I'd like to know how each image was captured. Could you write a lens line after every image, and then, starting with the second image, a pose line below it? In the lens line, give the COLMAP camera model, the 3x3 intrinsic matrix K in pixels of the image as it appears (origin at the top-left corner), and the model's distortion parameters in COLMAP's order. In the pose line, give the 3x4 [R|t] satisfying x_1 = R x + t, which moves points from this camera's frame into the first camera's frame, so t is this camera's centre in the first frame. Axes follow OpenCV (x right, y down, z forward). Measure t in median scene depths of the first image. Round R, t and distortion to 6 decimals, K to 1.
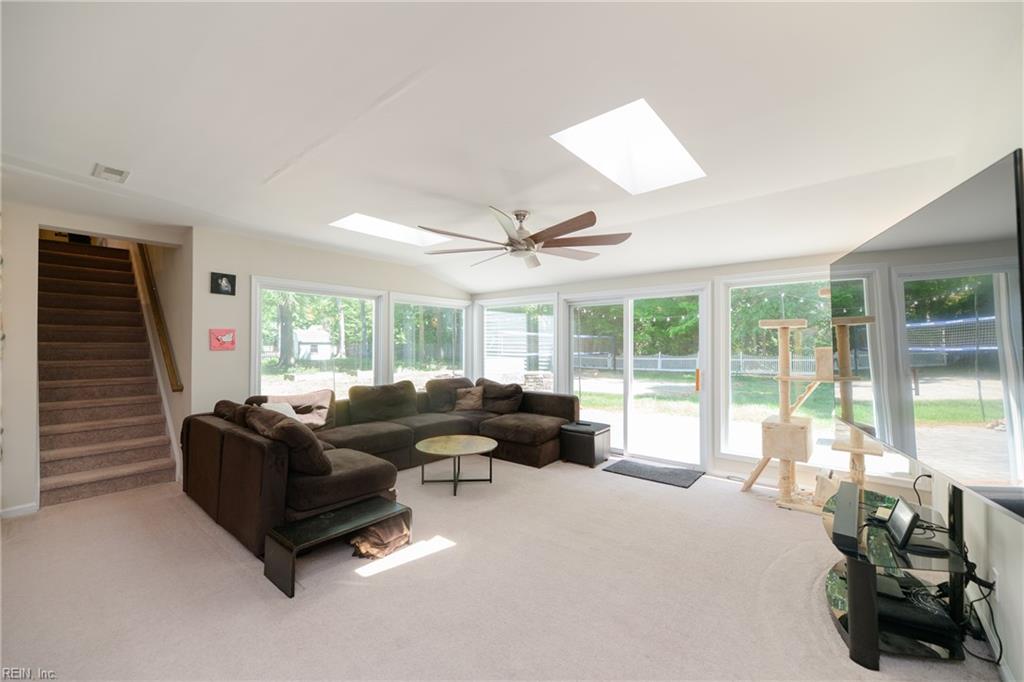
lens RADIAL K [[409.8, 0, 512.5], [0, 409.8, 343.6], [0, 0, 1]] dist [0.019753, -0.002800]
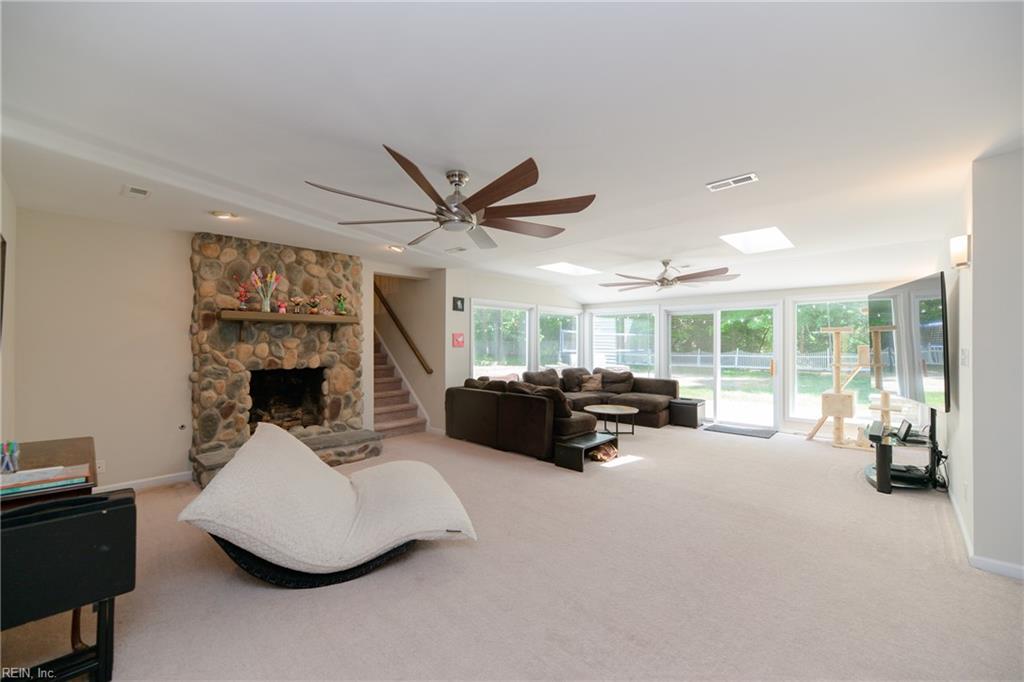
lens RADIAL K [[409.8, 0, 517.8], [0, 409.8, 343.1], [0, 0, 1]] dist [0.019753, -0.002800]
pose [[0.999067, 0.000087, -0.043181, -0.402045], [0.000176, 0.999981, 0.006093, -0.007750], [0.043180, -0.006095, 0.999049, -0.514745]]
